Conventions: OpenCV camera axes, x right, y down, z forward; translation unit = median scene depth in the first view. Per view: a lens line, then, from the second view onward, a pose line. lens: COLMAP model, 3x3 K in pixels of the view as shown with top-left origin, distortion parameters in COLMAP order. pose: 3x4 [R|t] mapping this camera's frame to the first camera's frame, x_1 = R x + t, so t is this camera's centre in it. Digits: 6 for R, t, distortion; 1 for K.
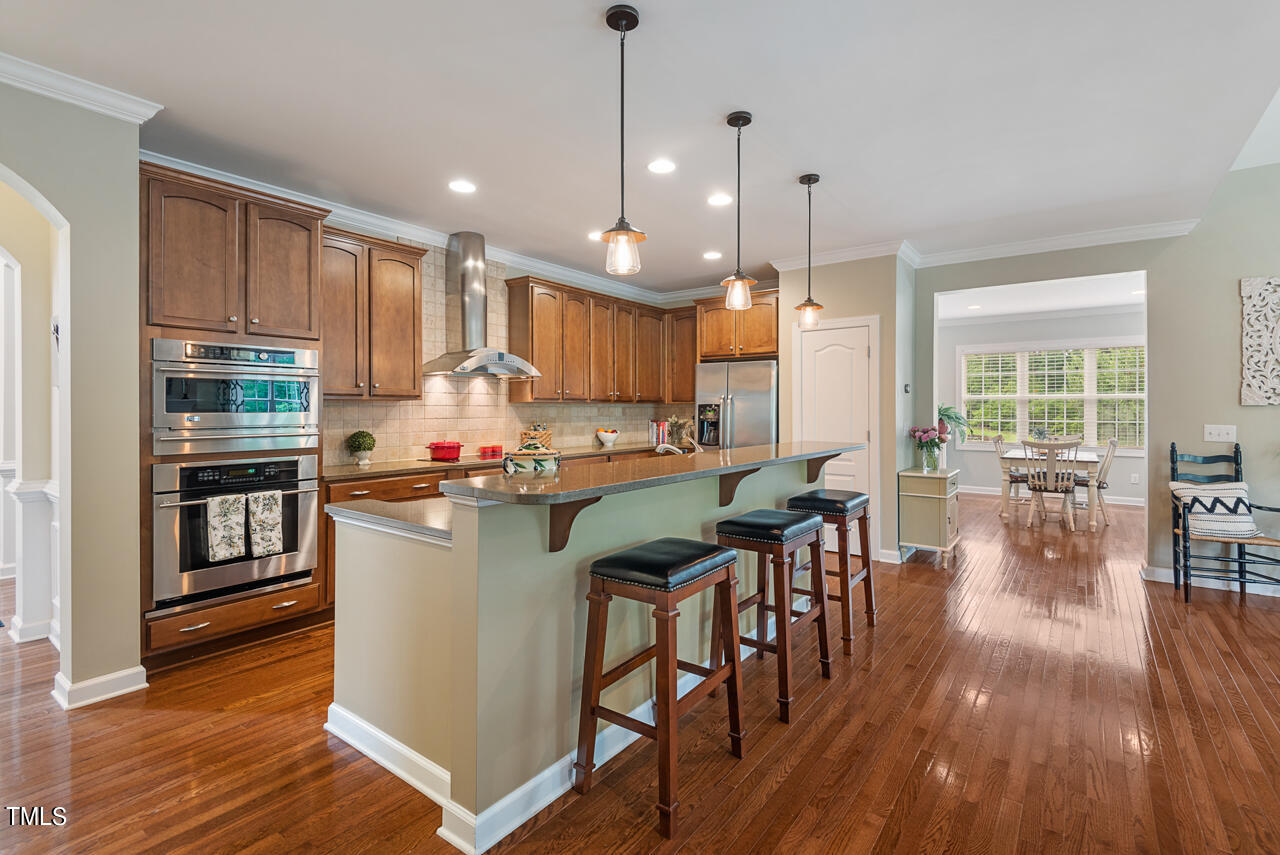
lens RADIAL K [[577.5, 0, 645.0], [0, 577.5, 408.6], [0, 0, 1]] dist [0.029212, -0.017162]
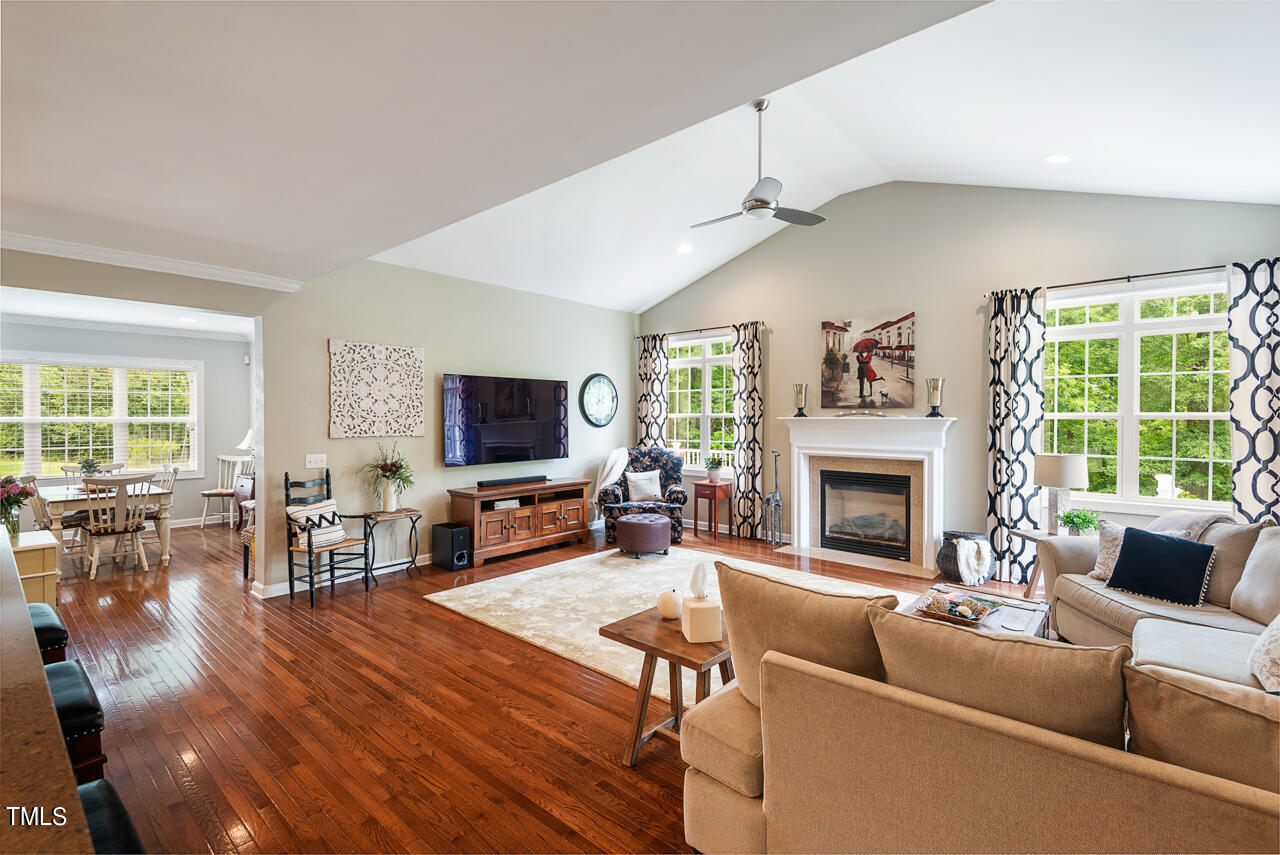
lens RADIAL K [[577.5, 0, 639.7], [0, 577.5, 422.4], [0, 0, 1]] dist [0.029212, -0.017162]
pose [[0.079051, -0.009795, 0.996822, -0.189490], [-0.001743, 0.999949, 0.009964, -0.054729], [-0.996869, -0.002525, 0.079030, 0.230928]]
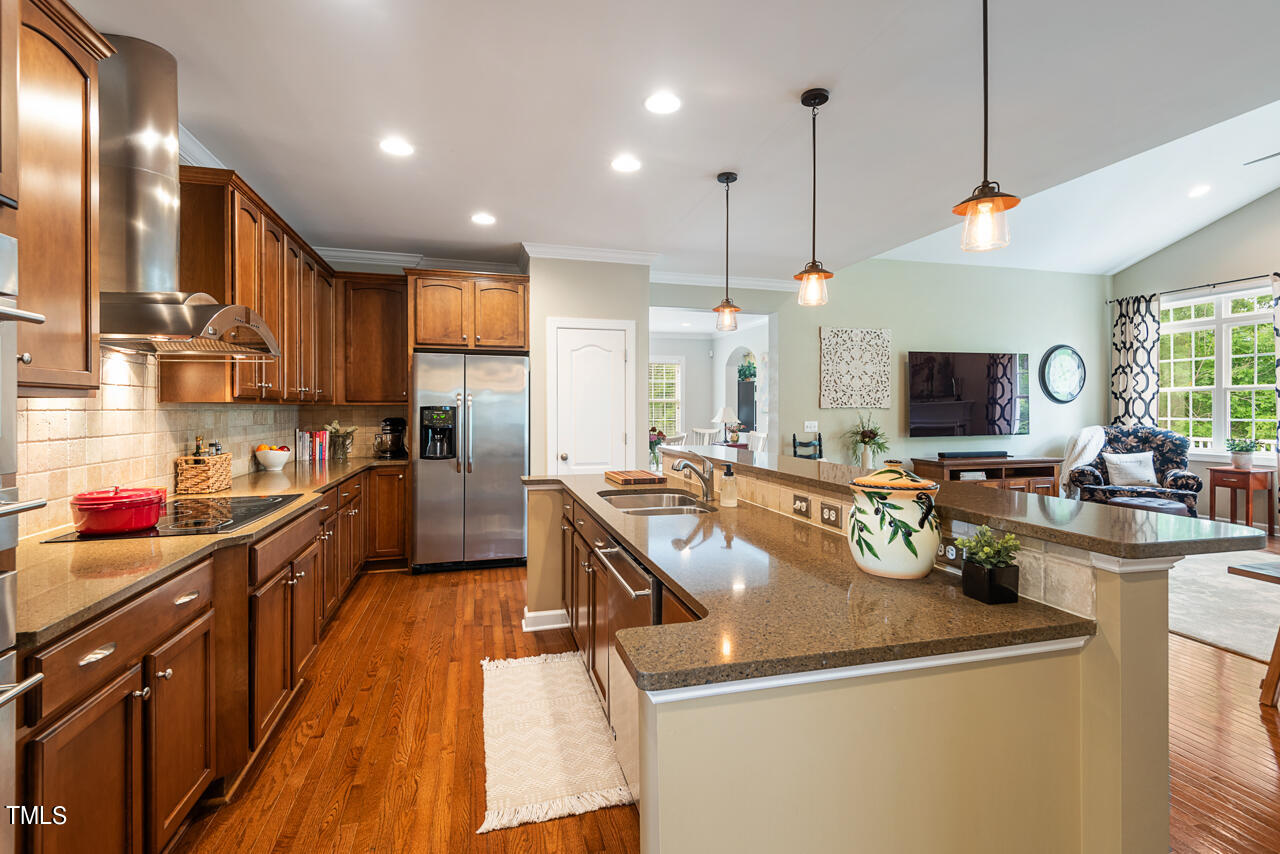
lens RADIAL K [[577.5, 0, 642.5], [0, 577.5, 409.0], [0, 0, 1]] dist [0.029212, -0.017162]
pose [[0.612051, -0.001570, 0.790817, -0.486161], [0.001797, 0.999998, 0.000595, -0.005677], [-0.790816, 0.001057, 0.612052, 0.438973]]
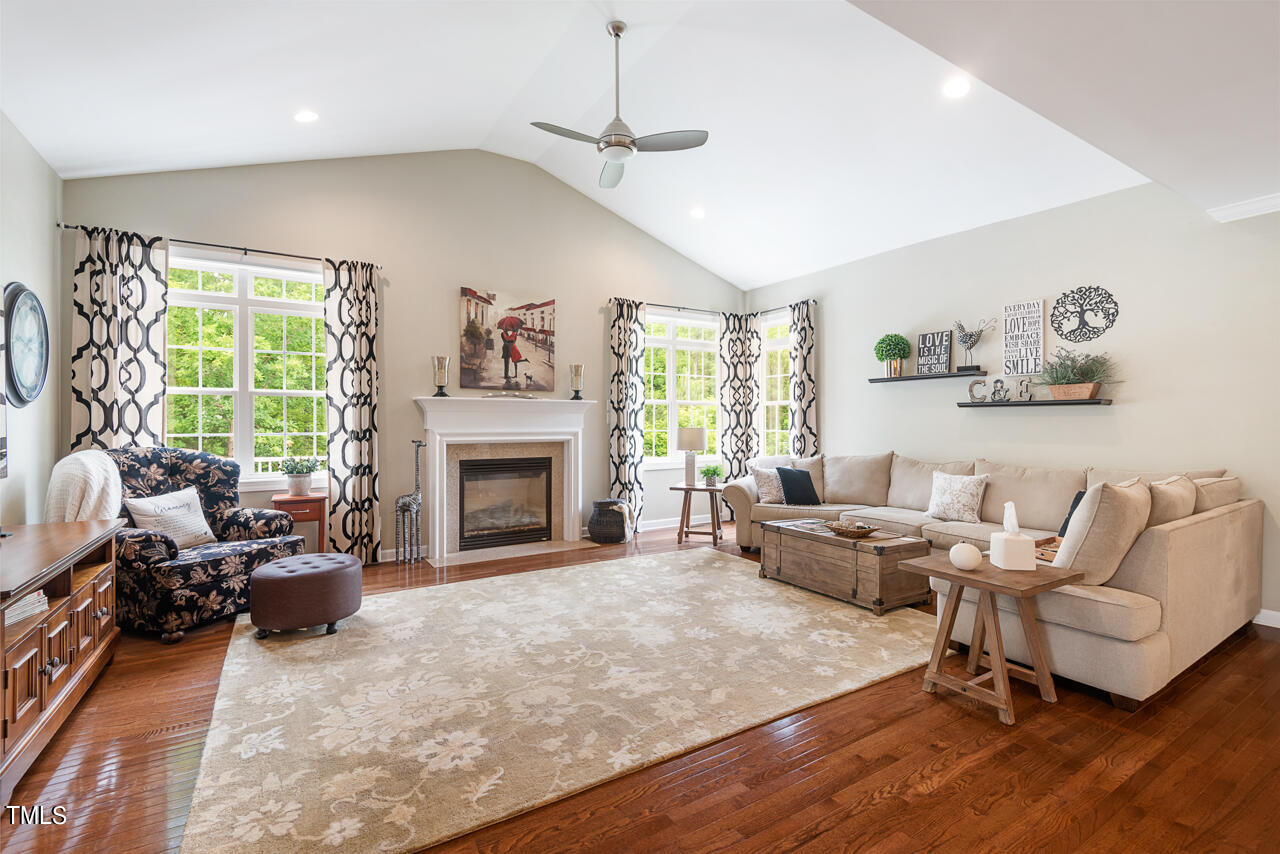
lens RADIAL K [[577.5, 0, 644.3], [0, 577.5, 422.0], [0, 0, 1]] dist [0.029212, -0.017162]
pose [[-0.934670, 0.000912, 0.355514, 0.558602], [0.000265, 0.999998, -0.001870, 0.005042], [-0.355515, -0.001654, -0.934669, 0.987093]]
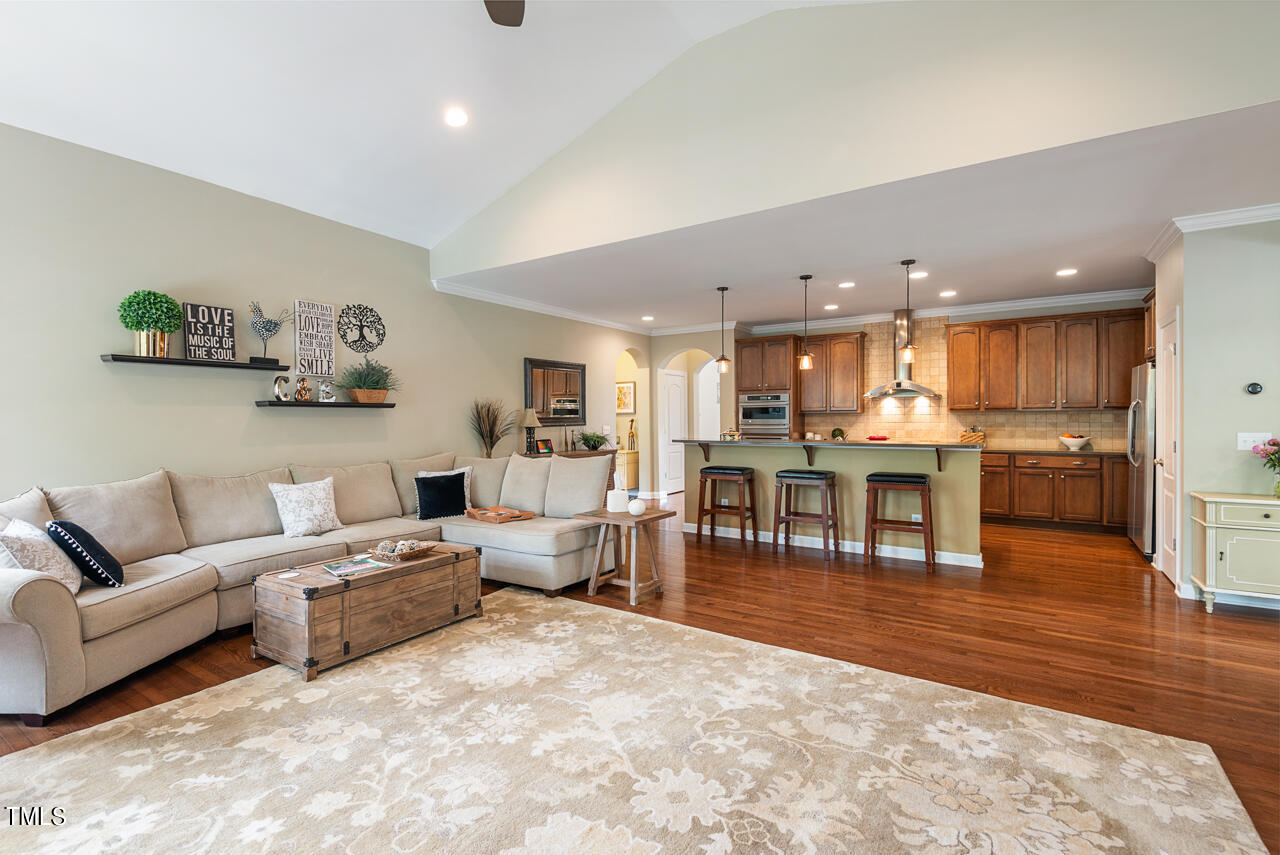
lens RADIAL K [[577.5, 0, 641.7], [0, 577.5, 424.3], [0, 0, 1]] dist [0.029212, -0.017162]
pose [[0.062182, 0.010937, -0.998005, 1.469539], [0.007184, 0.999909, 0.011405, -0.002765], [0.998039, -0.007879, 0.062097, 0.193117]]
